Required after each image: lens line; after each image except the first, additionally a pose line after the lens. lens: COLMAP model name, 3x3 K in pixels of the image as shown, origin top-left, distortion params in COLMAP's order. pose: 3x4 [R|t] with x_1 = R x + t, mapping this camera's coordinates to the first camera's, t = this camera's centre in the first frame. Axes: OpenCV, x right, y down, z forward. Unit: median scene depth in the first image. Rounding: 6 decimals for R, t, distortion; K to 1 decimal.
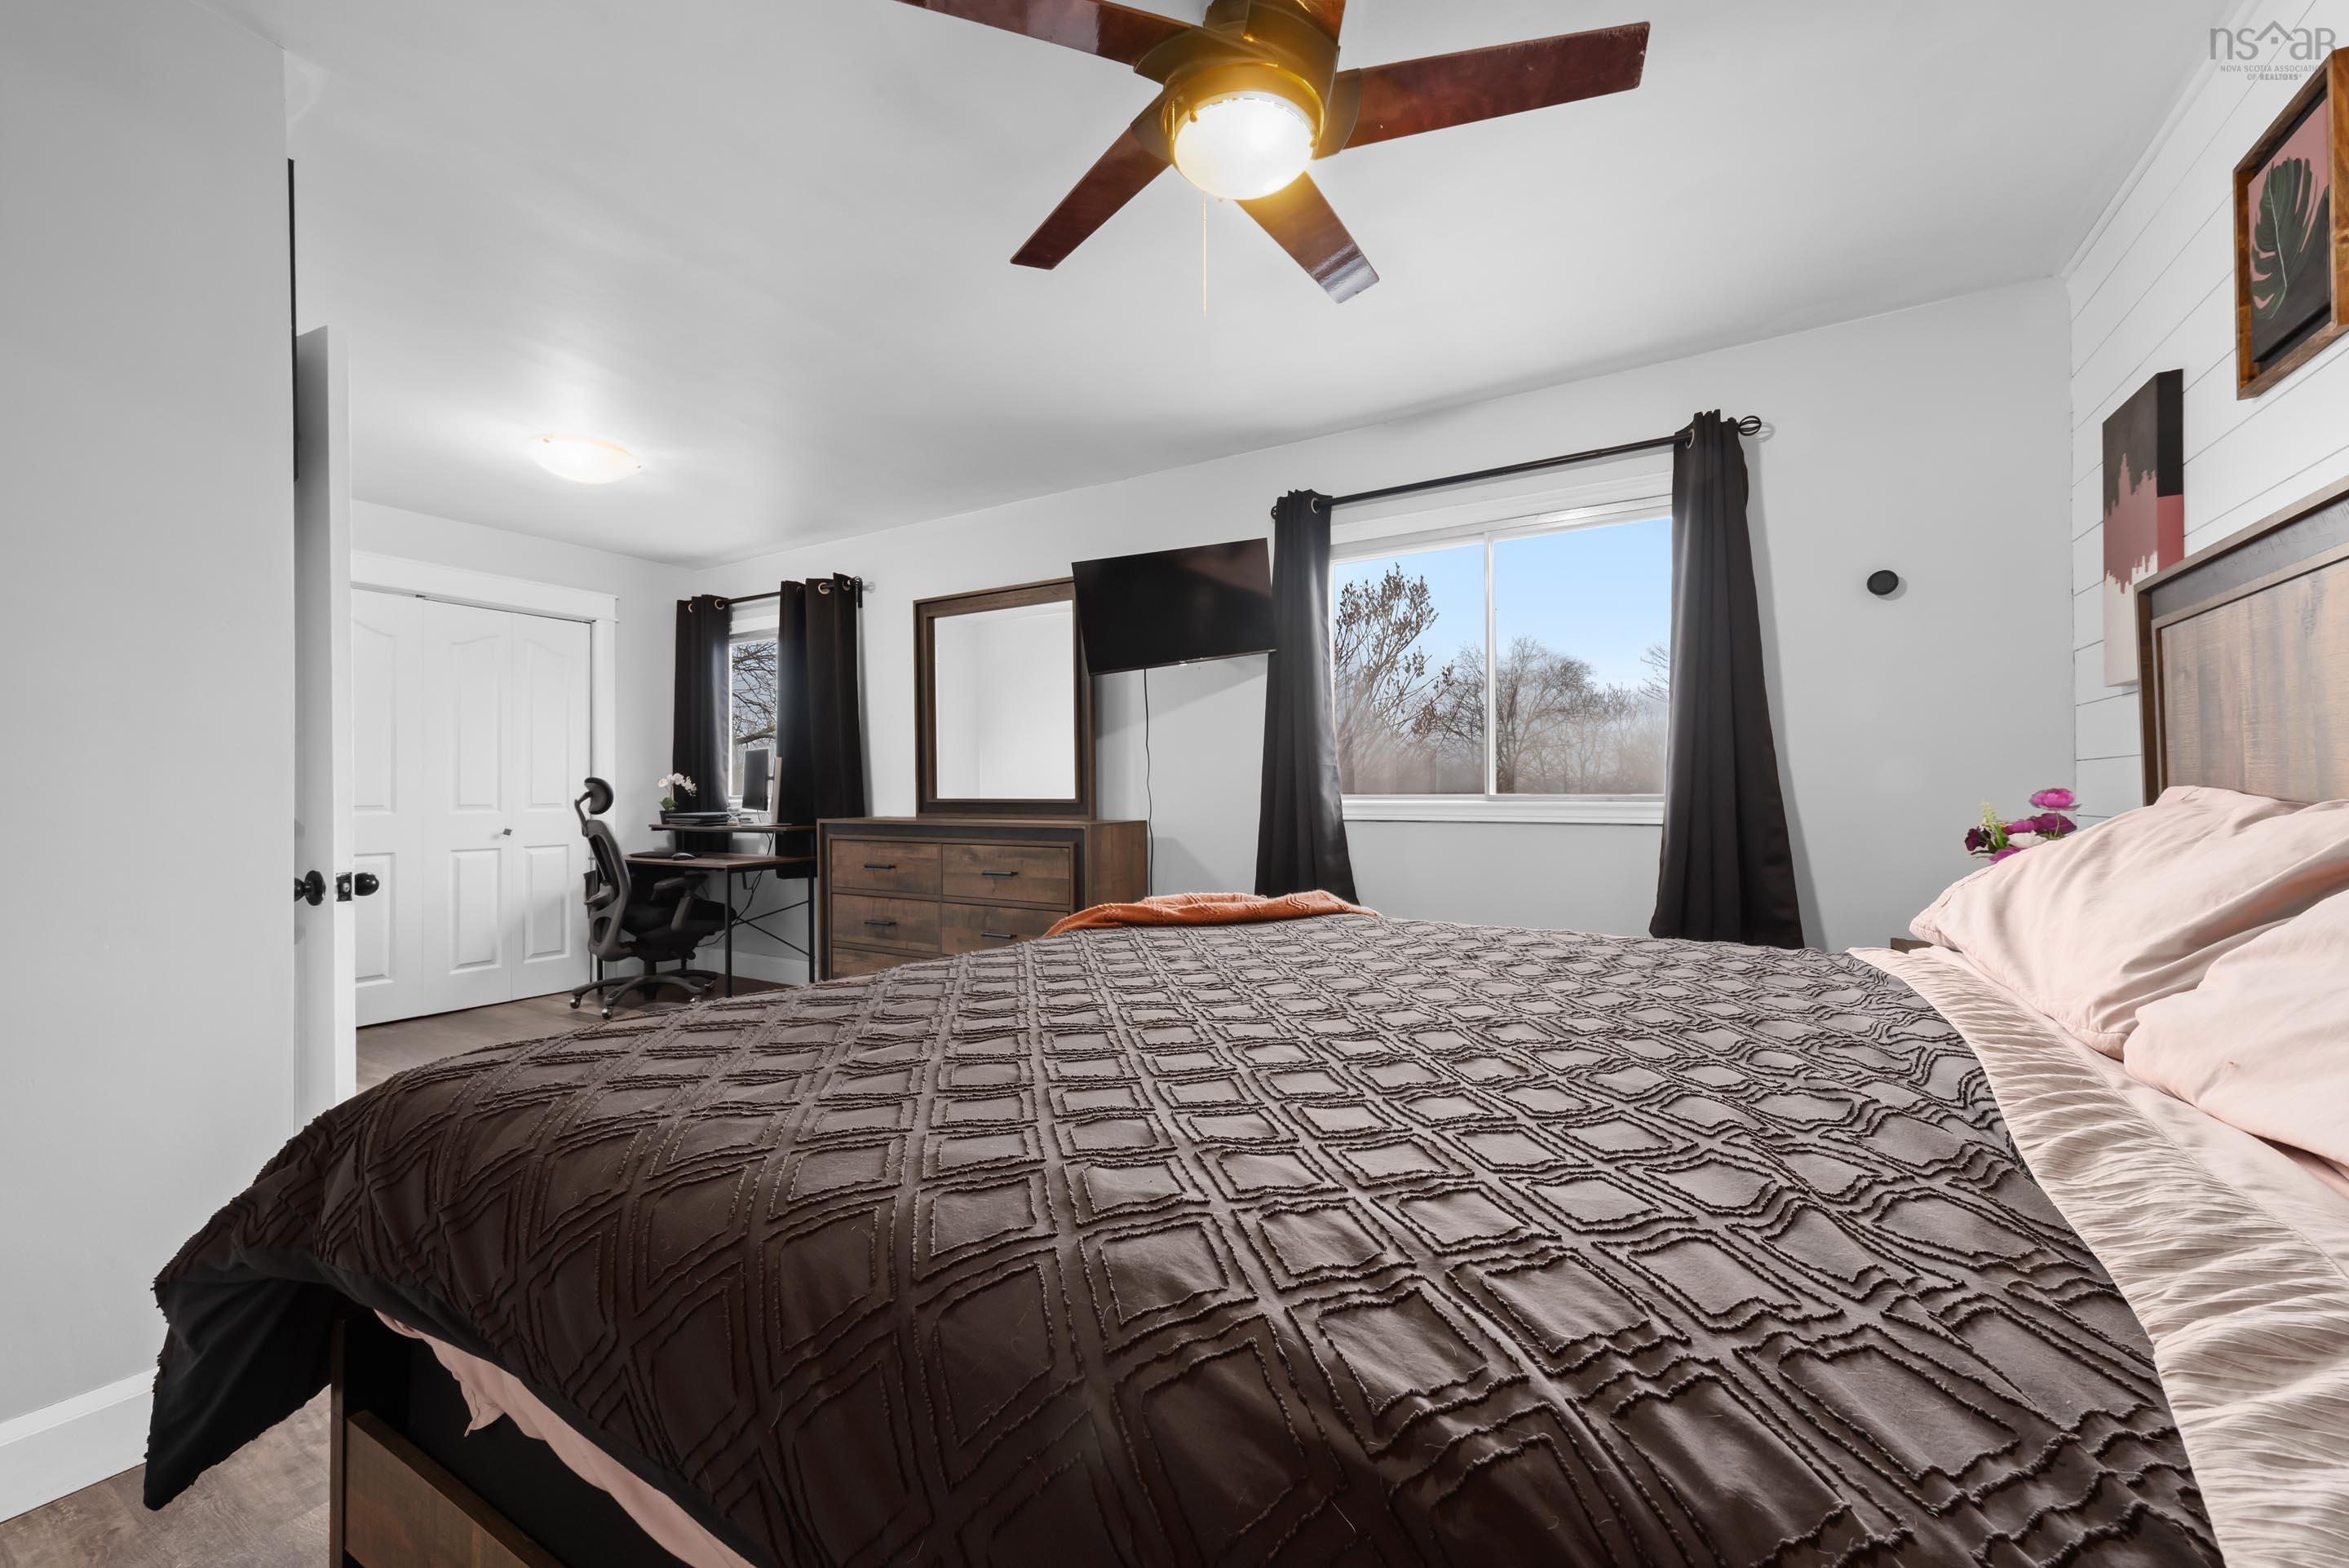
lens RADIAL K [[911.3, 0, 1174.5], [0, 911.3, 784.0], [0, 0, 1]] dist [0.001893, 0.000038]
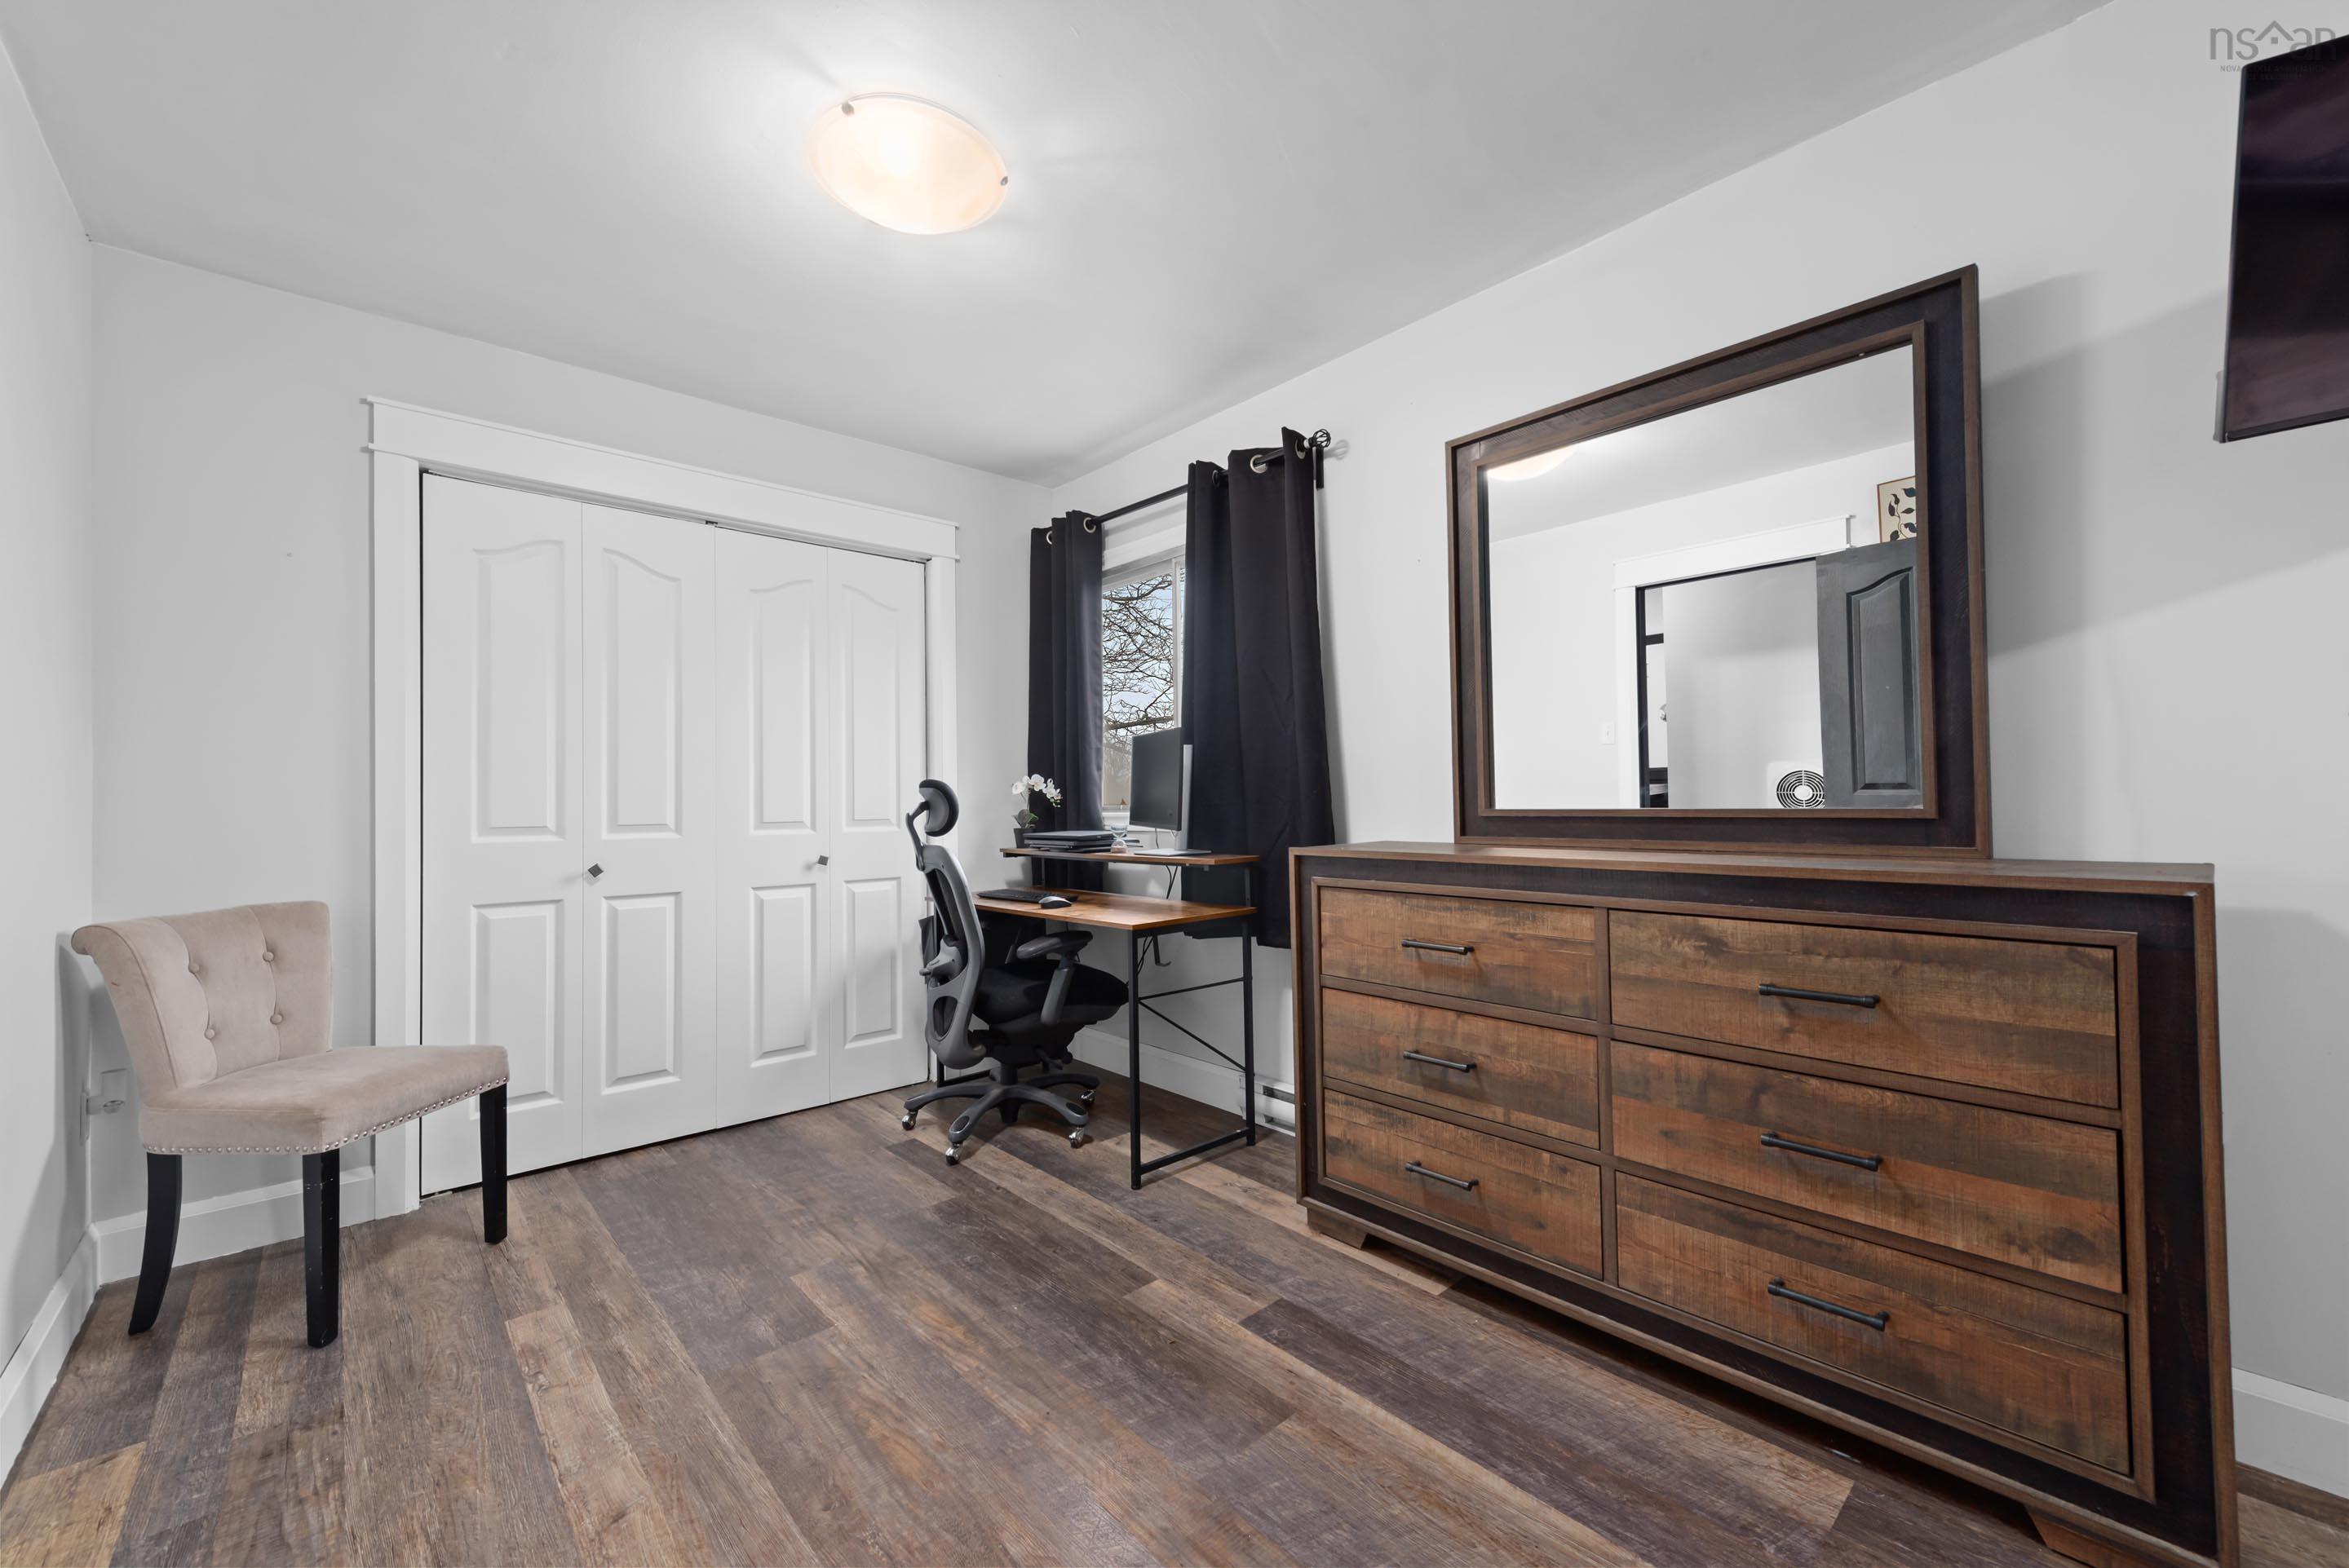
lens RADIAL K [[911.3, 0, 1174.5], [0, 911.3, 784.0], [0, 0, 1]] dist [0.001893, 0.000038]
pose [[0.955076, -0.013286, -0.296062, -0.268675], [0.010405, 0.999882, -0.011306, 0.004871], [0.296177, 0.007717, 0.955102, 0.415120]]
